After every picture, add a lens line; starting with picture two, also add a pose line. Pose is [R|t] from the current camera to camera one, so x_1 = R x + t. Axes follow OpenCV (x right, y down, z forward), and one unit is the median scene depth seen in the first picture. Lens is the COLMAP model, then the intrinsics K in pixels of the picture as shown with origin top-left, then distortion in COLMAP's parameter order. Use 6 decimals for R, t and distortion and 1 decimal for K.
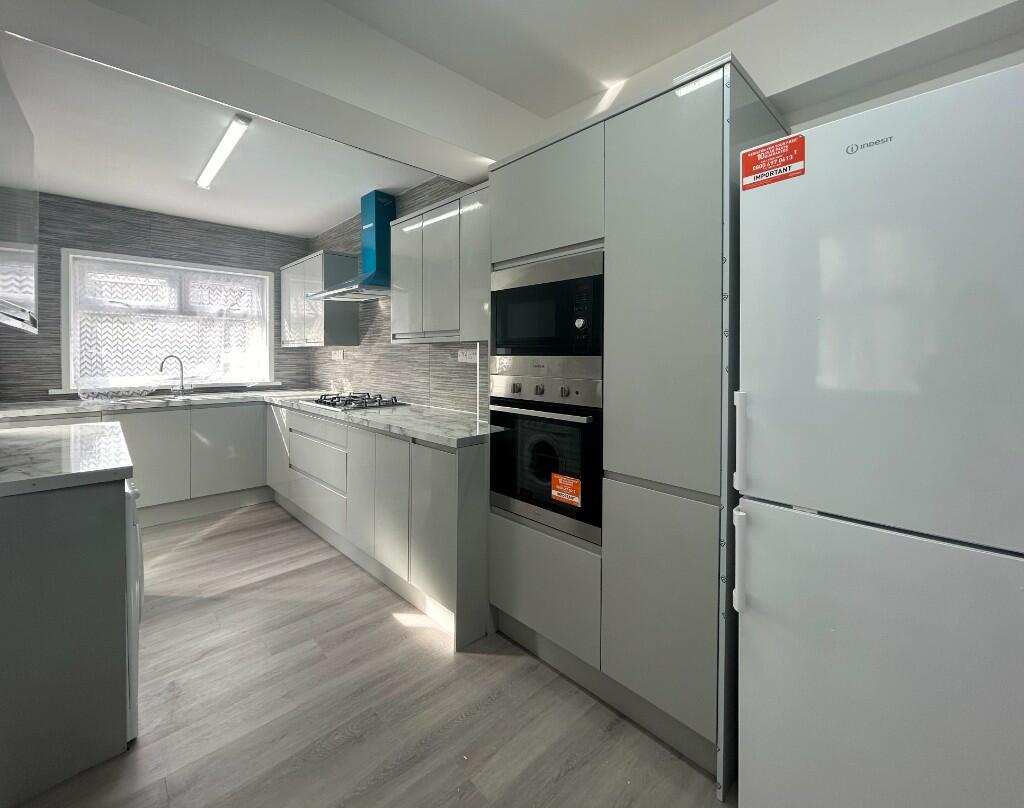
lens RADIAL K [[438.0, 0, 505.5], [0, 438.0, 357.9], [0, 0, 1]] dist [-0.001121, 0.000483]
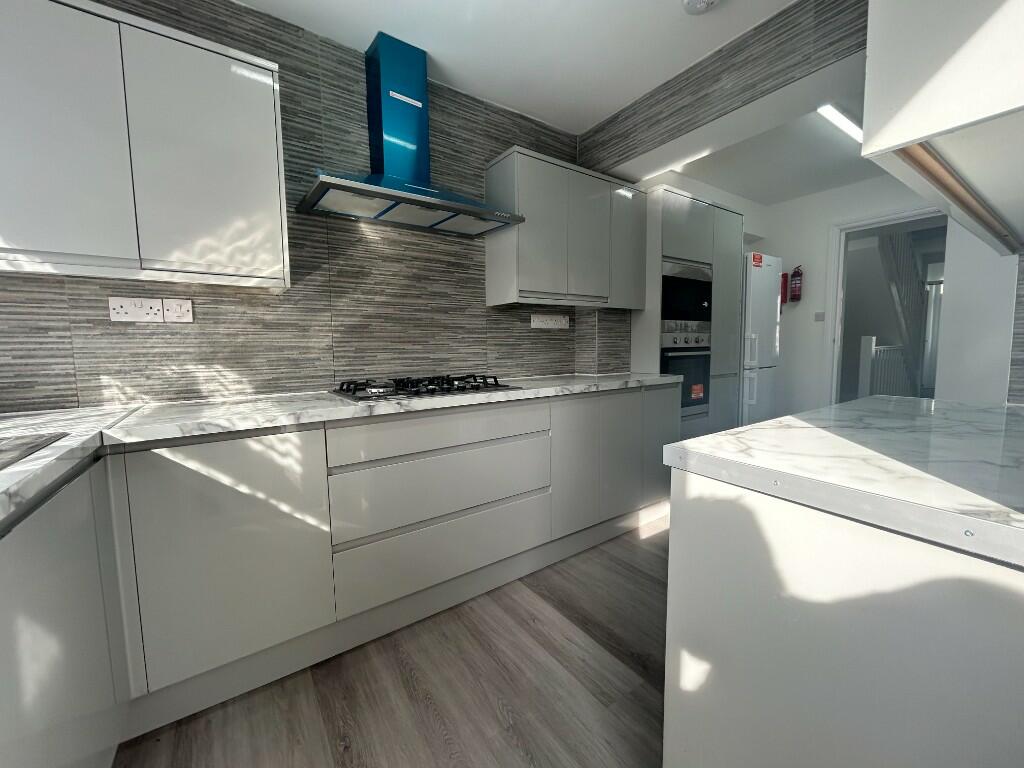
lens RADIAL K [[424.4, 0, 519.0], [0, 424.4, 382.3], [0, 0, 1]] dist [-0.001640, -0.000689]
pose [[0.139026, -0.085378, 0.986601, -1.236741], [0.025111, 0.996260, 0.082676, 0.060860], [-0.989970, 0.013281, 0.140650, 1.044448]]
